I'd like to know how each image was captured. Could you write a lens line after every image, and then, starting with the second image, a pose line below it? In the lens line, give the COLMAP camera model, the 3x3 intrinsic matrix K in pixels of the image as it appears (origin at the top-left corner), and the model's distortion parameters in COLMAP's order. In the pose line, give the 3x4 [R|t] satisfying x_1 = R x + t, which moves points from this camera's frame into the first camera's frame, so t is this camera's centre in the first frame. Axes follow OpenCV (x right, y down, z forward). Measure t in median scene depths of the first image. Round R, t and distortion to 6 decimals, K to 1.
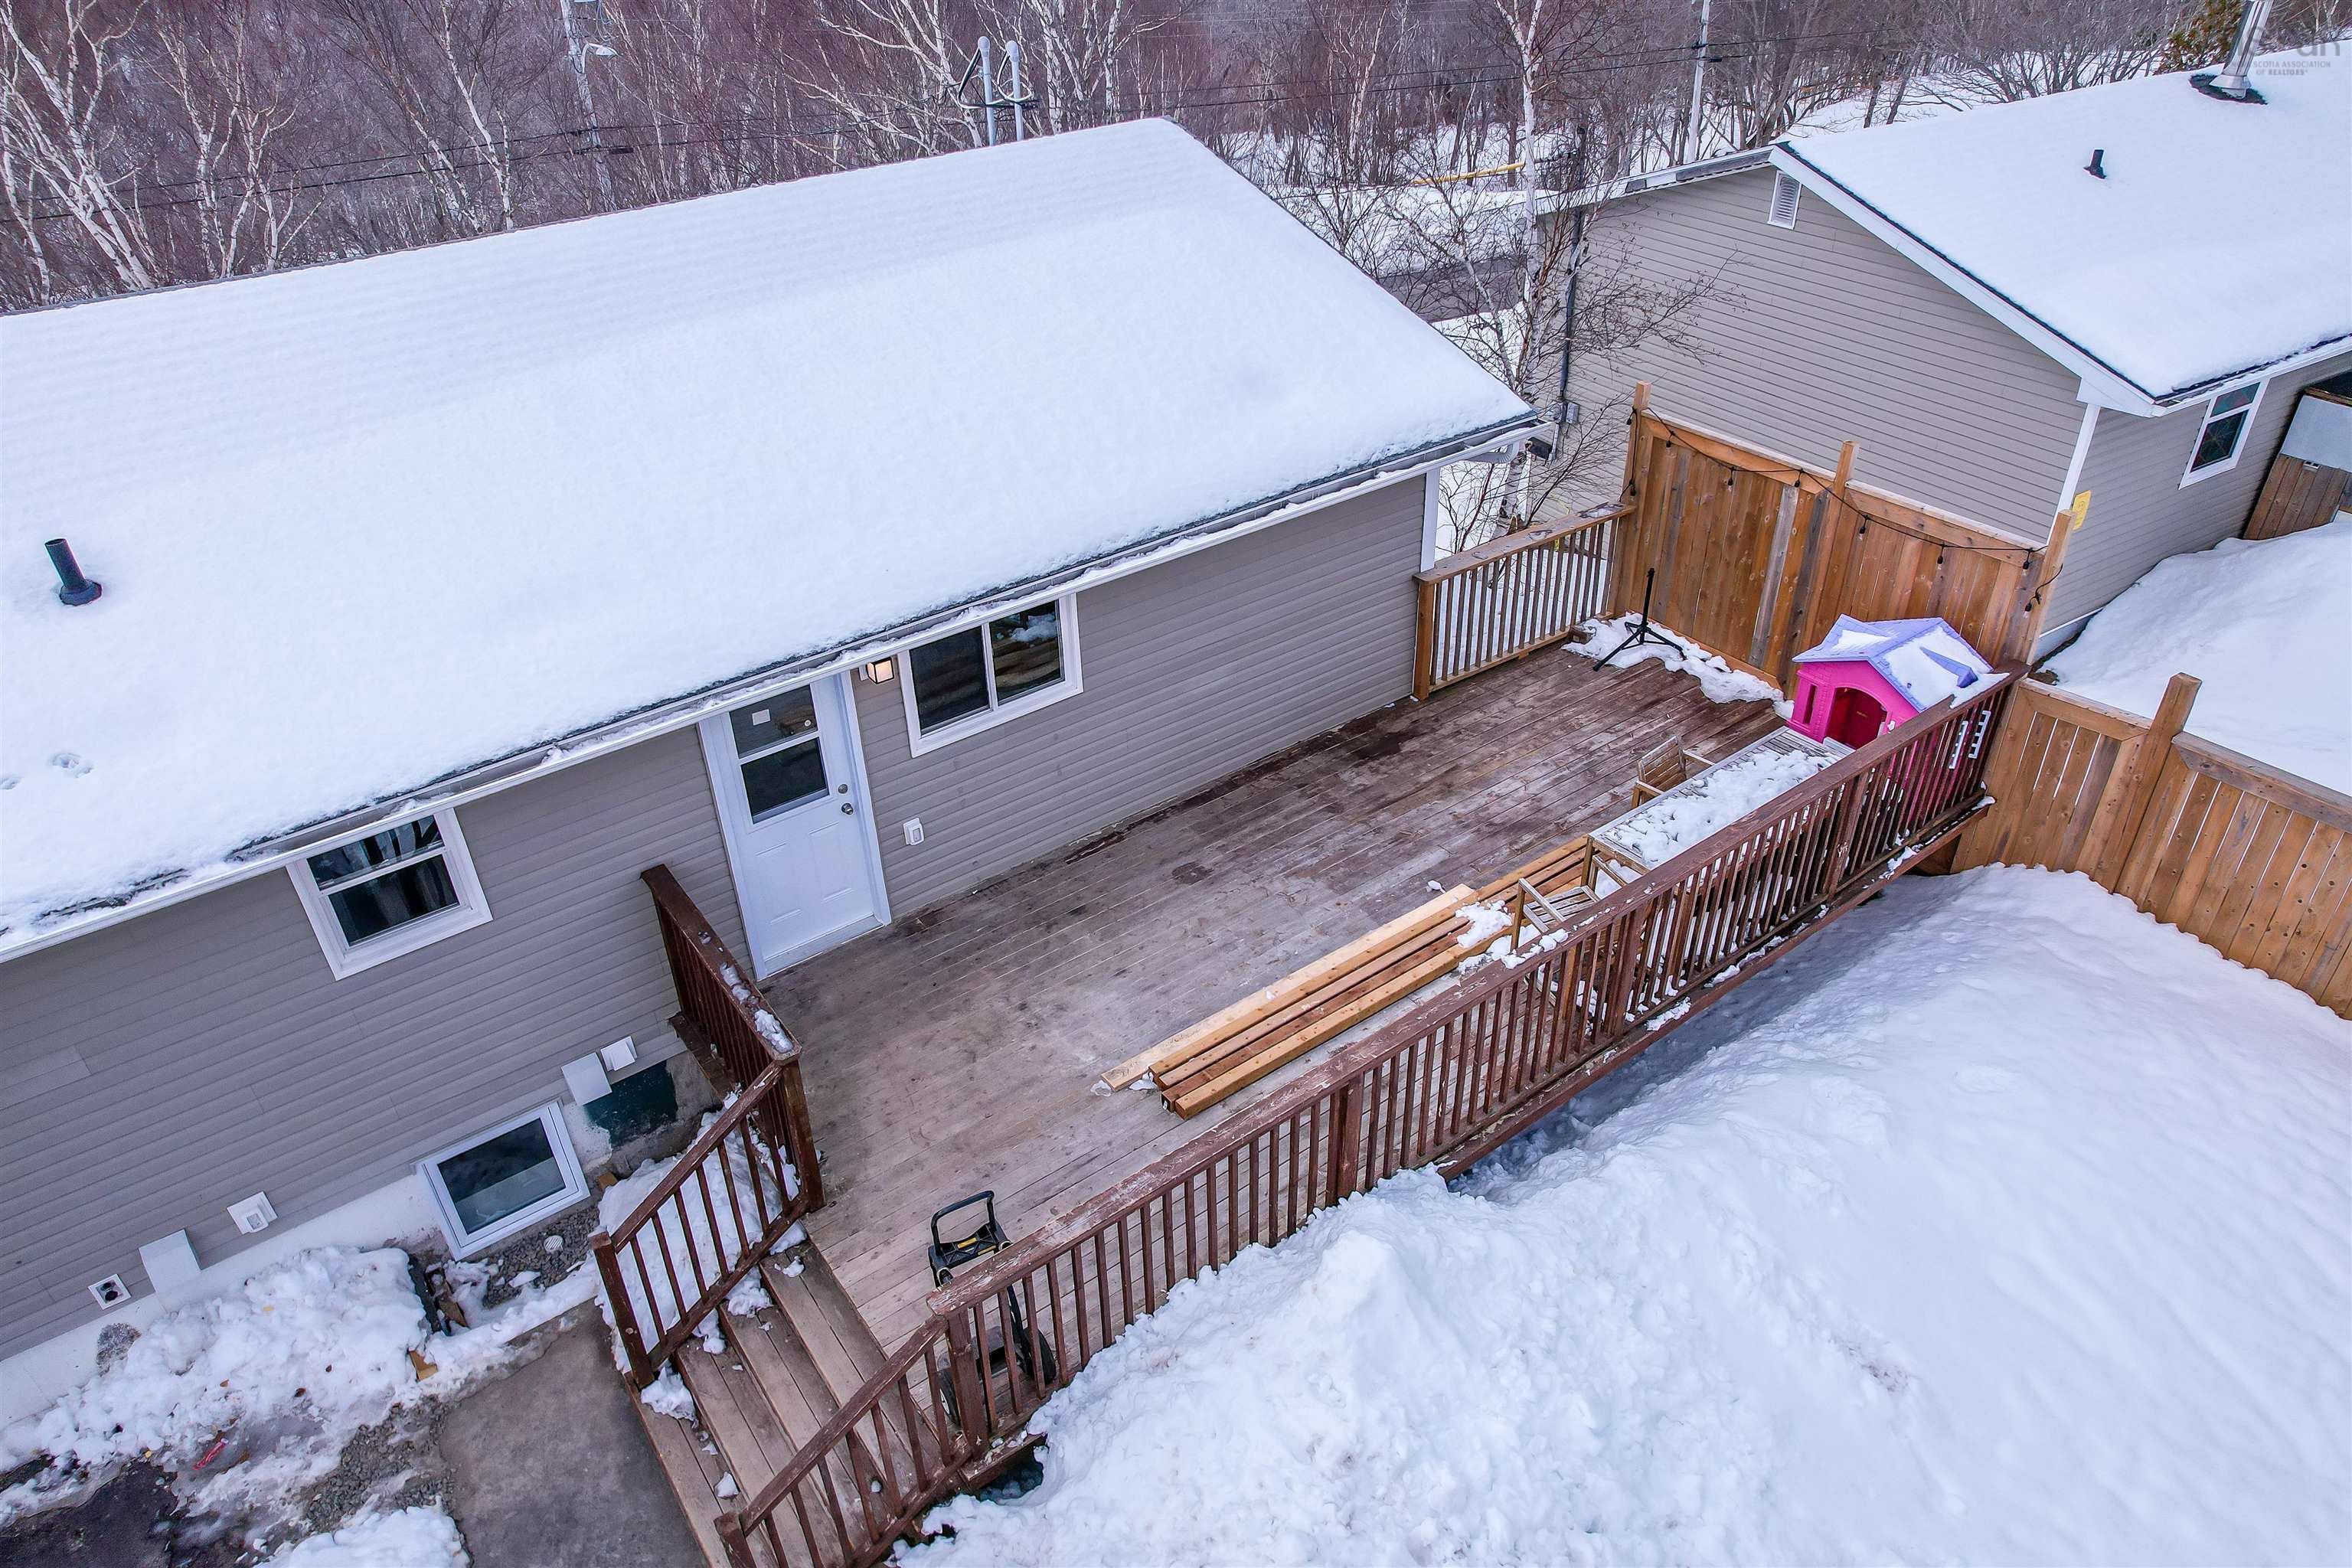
lens RADIAL K [[1516.7, 0, 1183.7], [0, 1516.7, 782.0], [0, 0, 1]] dist [-0.062572, 0.051123]
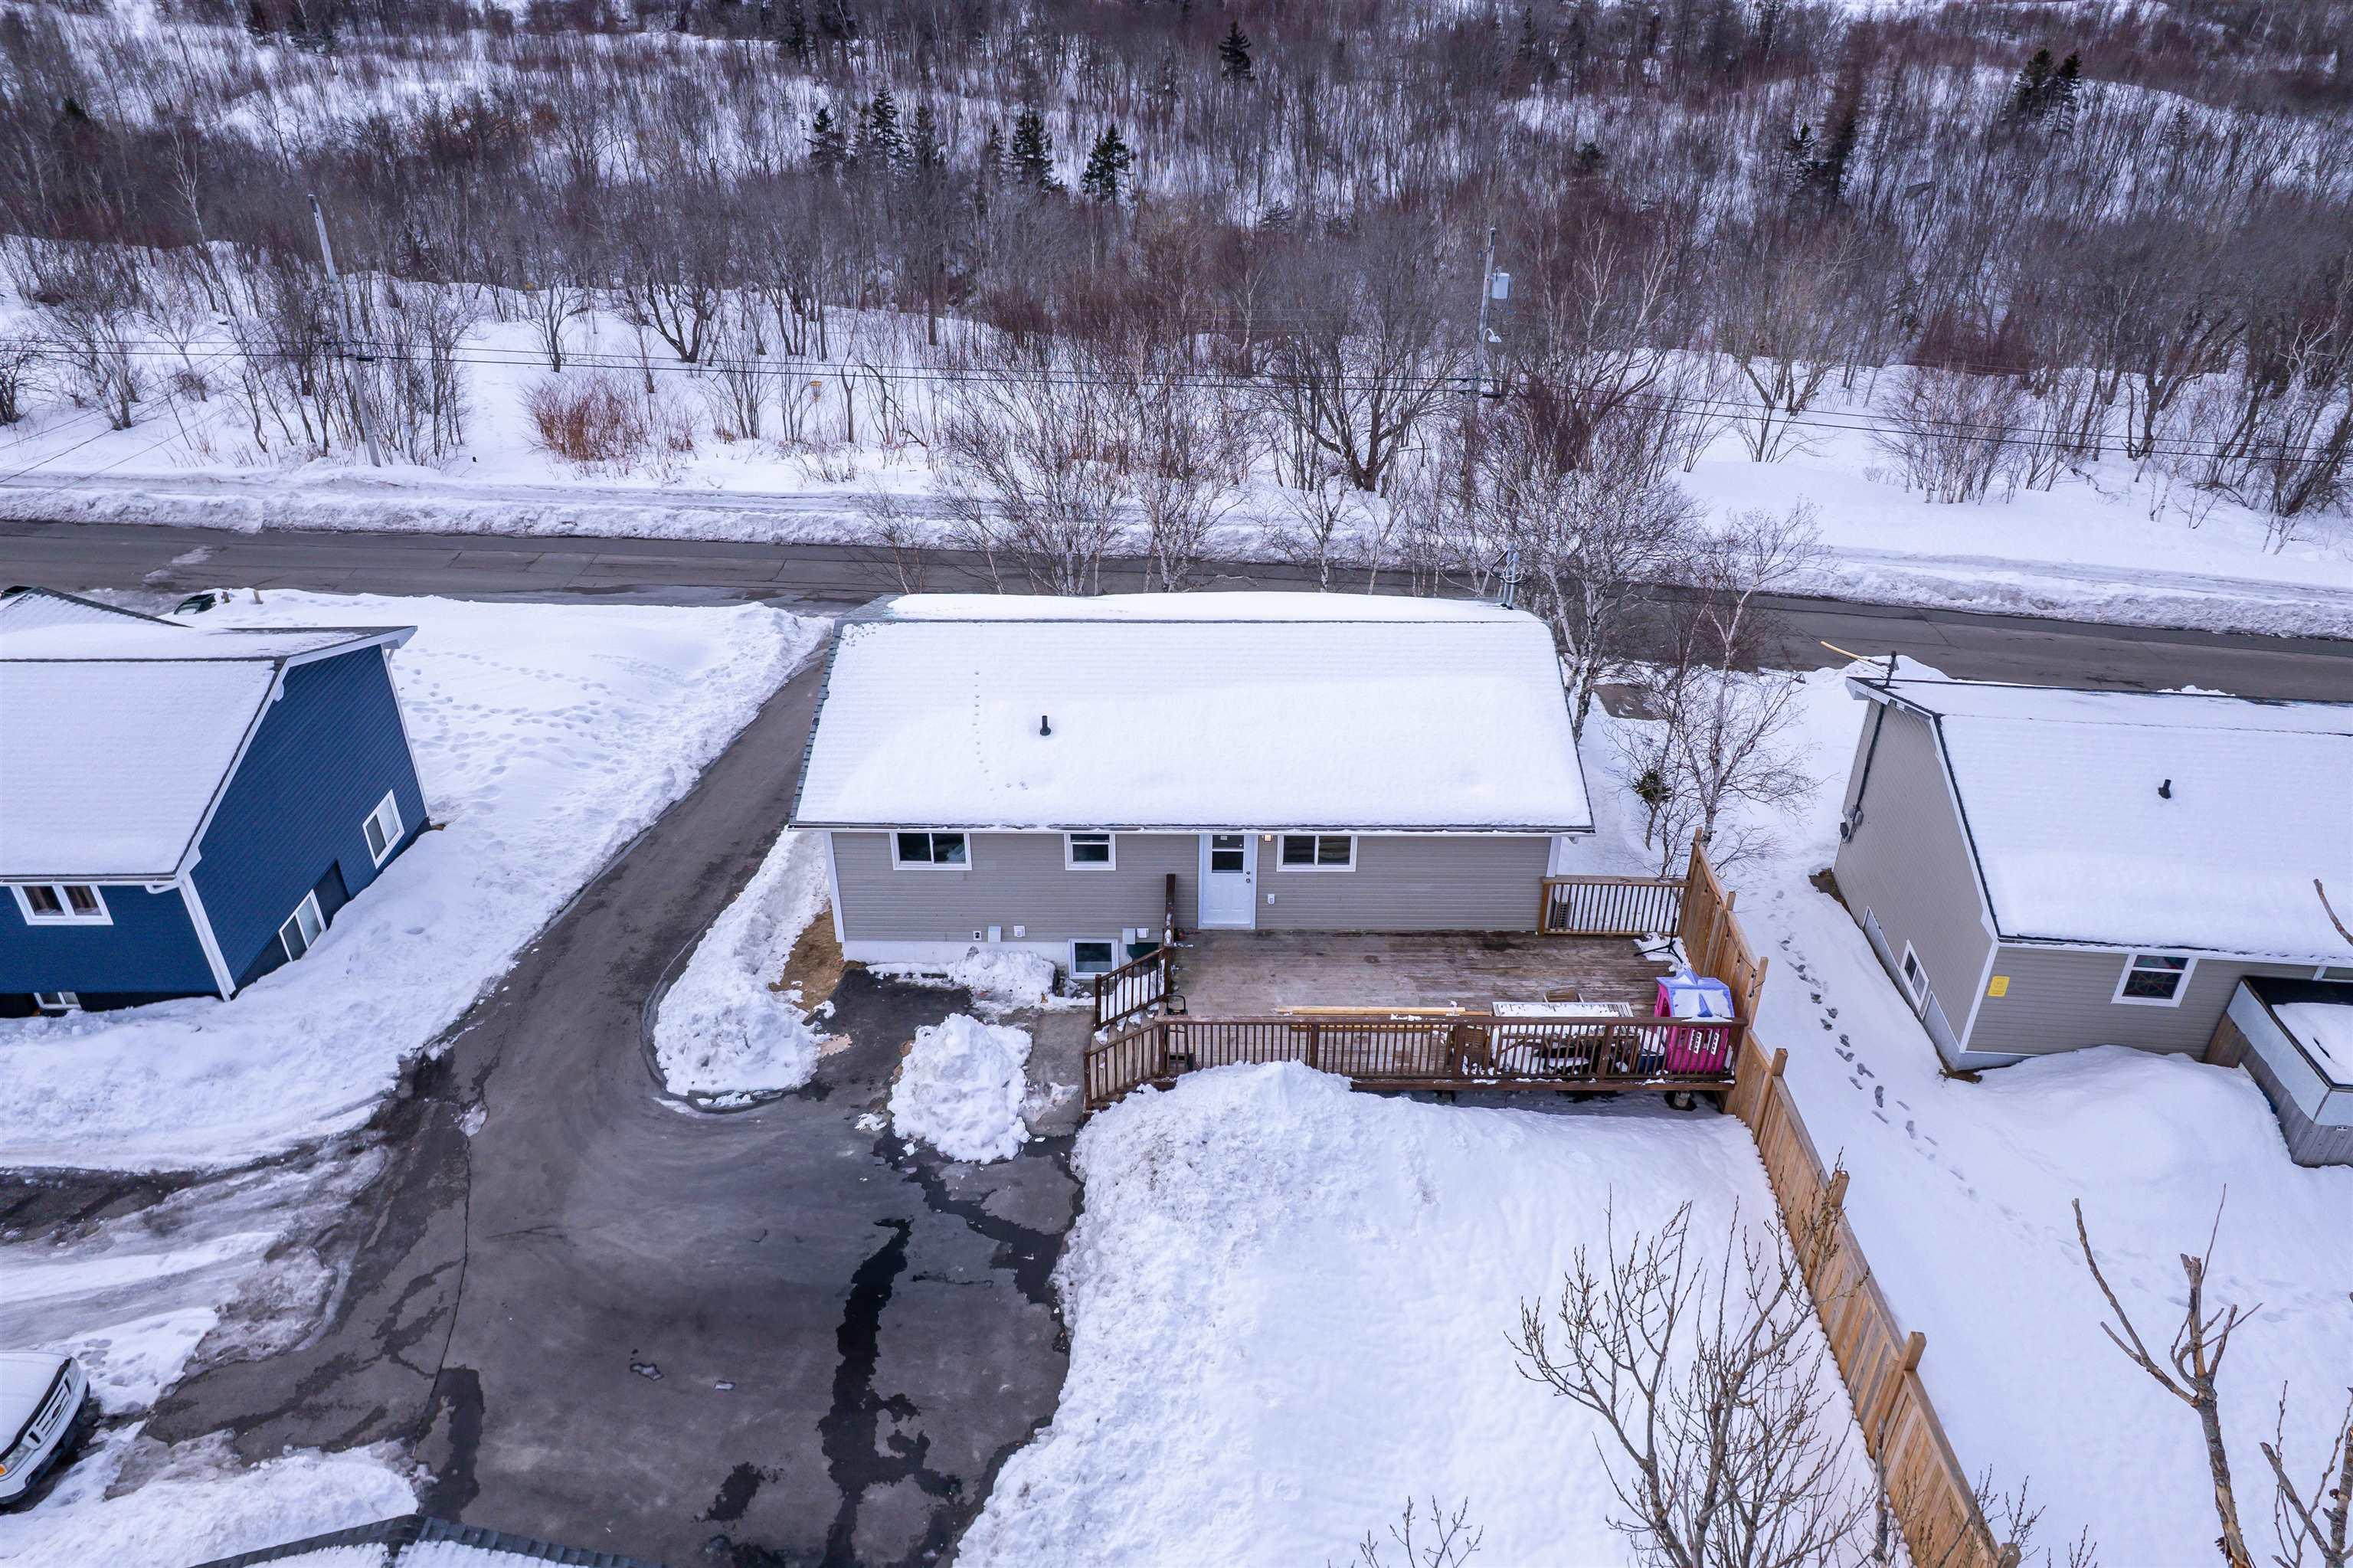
lens RADIAL K [[1517.4, 0, 1177.0], [0, 1517.4, 782.6], [0, 0, 1]] dist [-0.062572, 0.051123]
pose [[0.795819, 0.331437, -0.506776, 0.991666], [-0.352453, 0.934067, 0.057414, -0.257928], [0.492392, 0.132924, 0.860164, -1.395704]]
